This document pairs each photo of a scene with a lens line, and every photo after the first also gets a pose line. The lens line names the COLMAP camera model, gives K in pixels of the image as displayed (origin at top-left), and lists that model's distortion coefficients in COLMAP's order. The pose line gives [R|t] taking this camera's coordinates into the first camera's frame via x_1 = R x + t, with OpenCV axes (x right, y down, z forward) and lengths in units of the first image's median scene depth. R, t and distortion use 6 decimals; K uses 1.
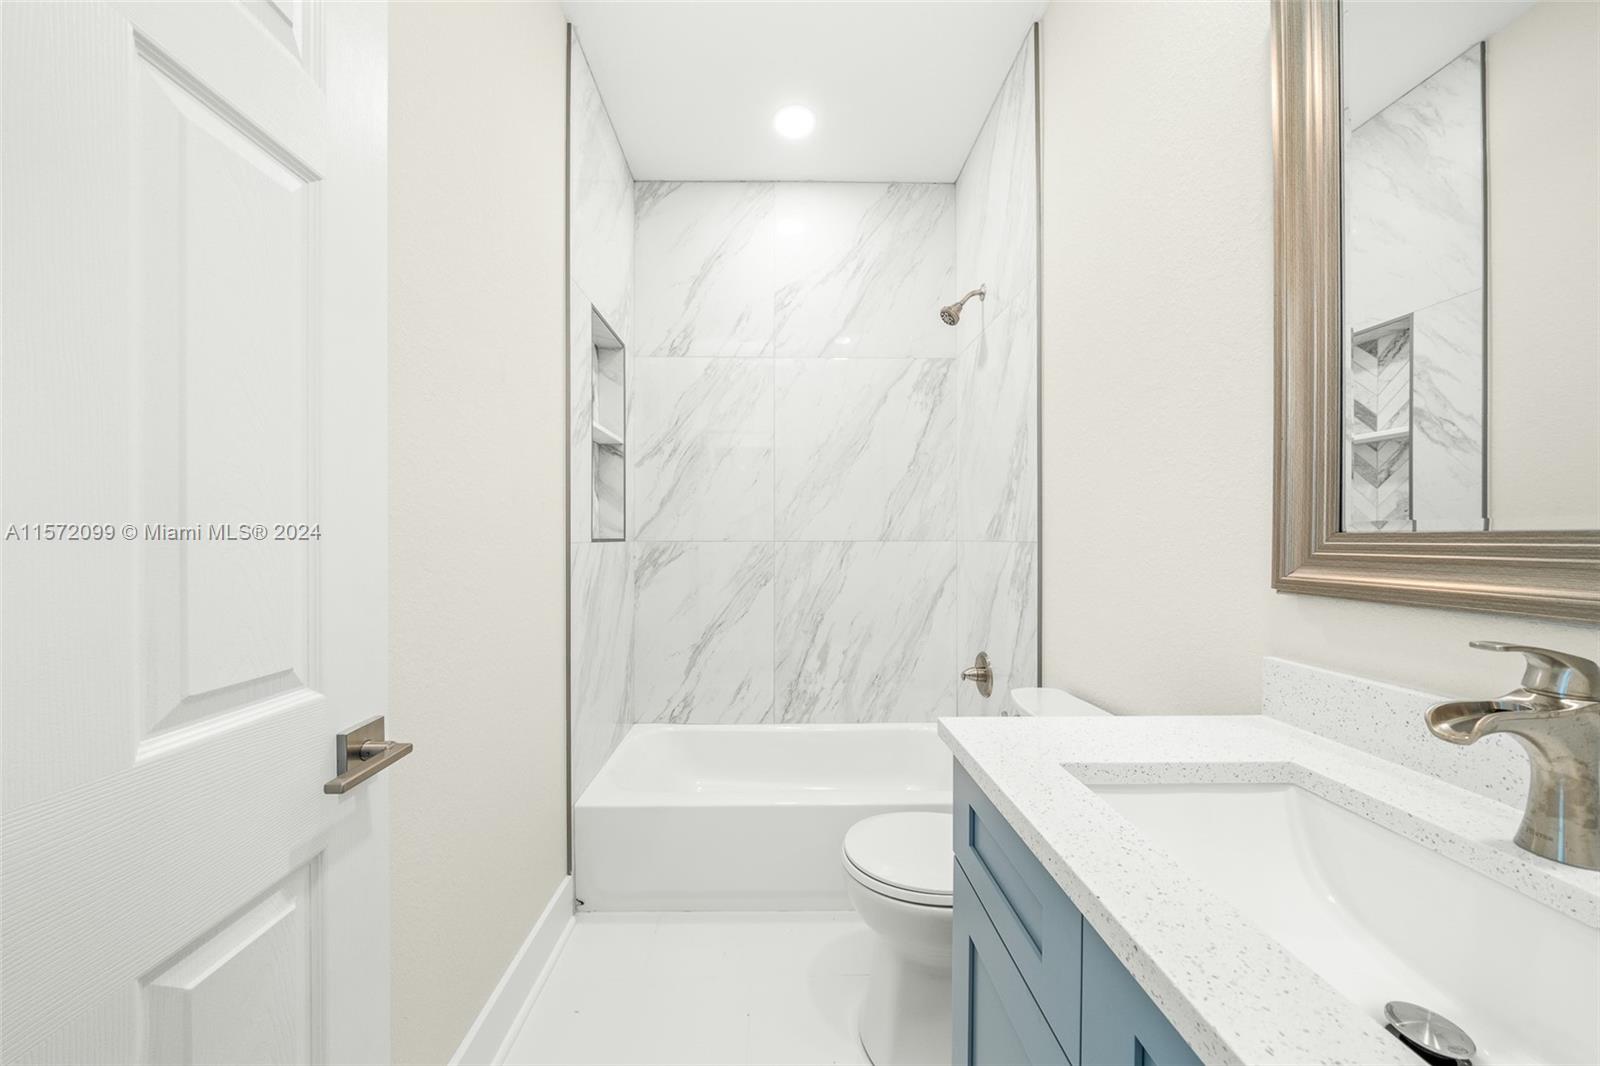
lens RADIAL K [[560.0, 0, 765.0], [0, 560.0, 535.3], [0, 0, 1]] dist [-0.003533, 0.000028]
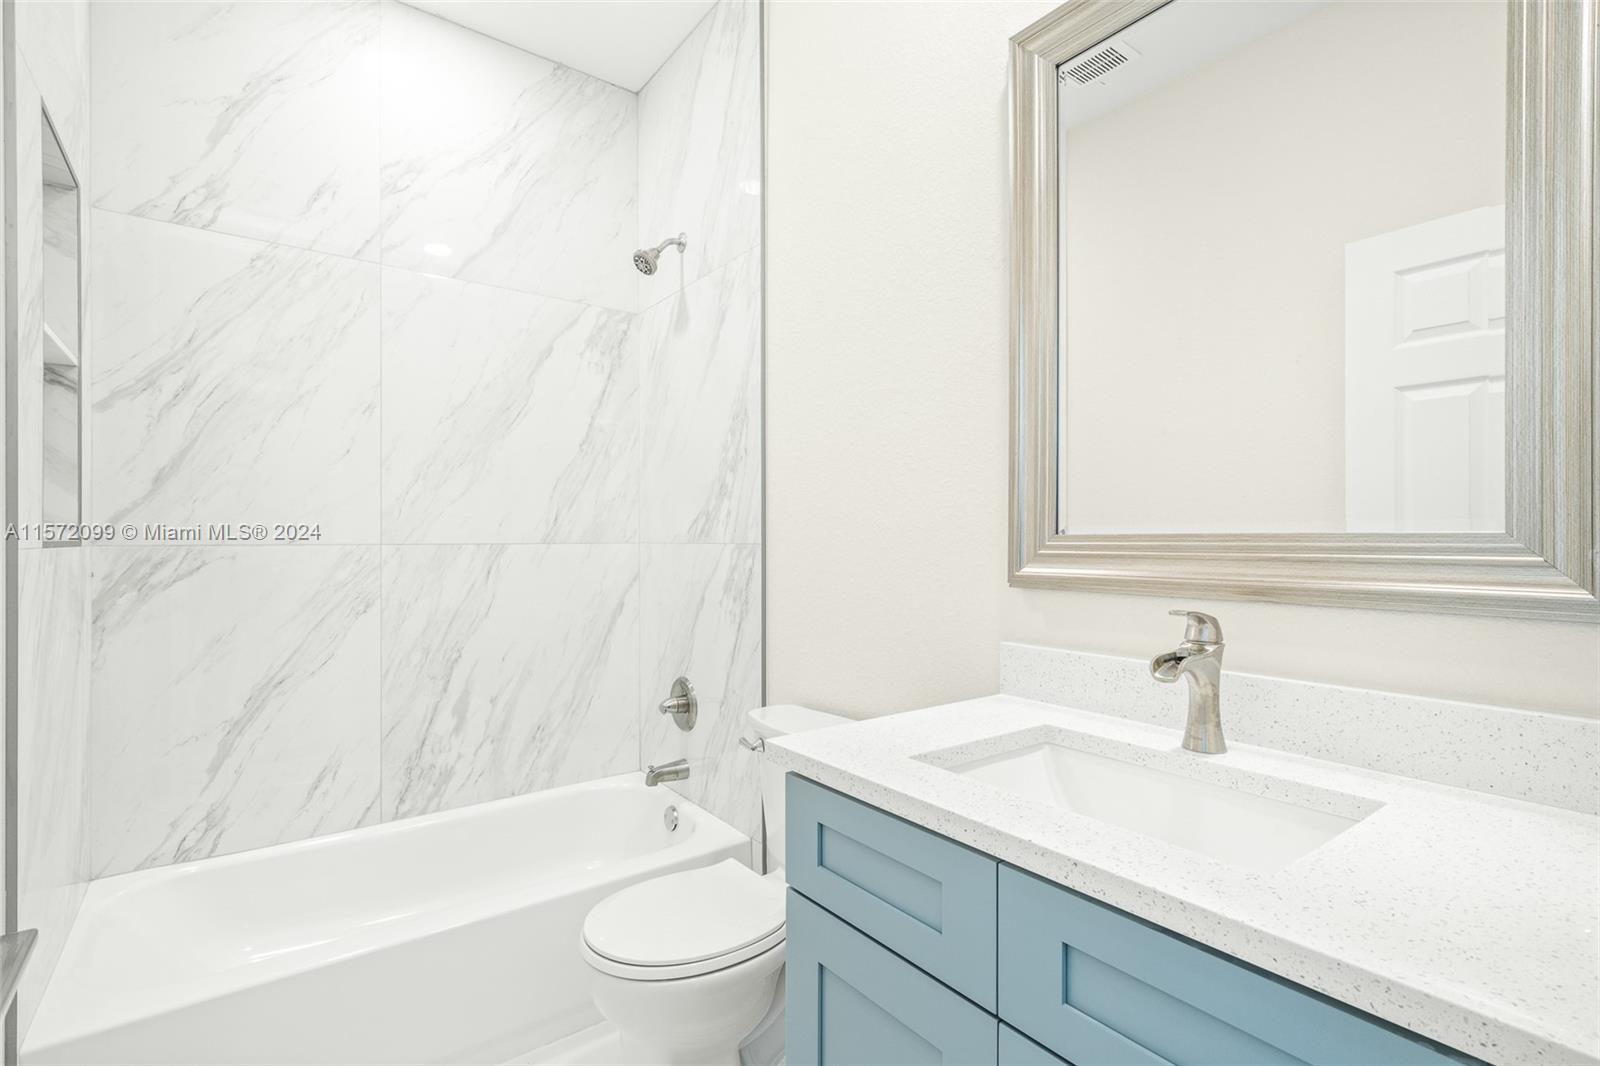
lens RADIAL K [[750.6, 0, 800.0], [0, 750.6, 533.0], [0, 0, 1]] dist [0.005399, 0.000234]
pose [[0.809091, 0.004179, 0.587669, -0.106632], [-0.001781, 0.999988, -0.004660, 0.000341], [-0.587681, 0.002724, 0.809088, -0.000814]]
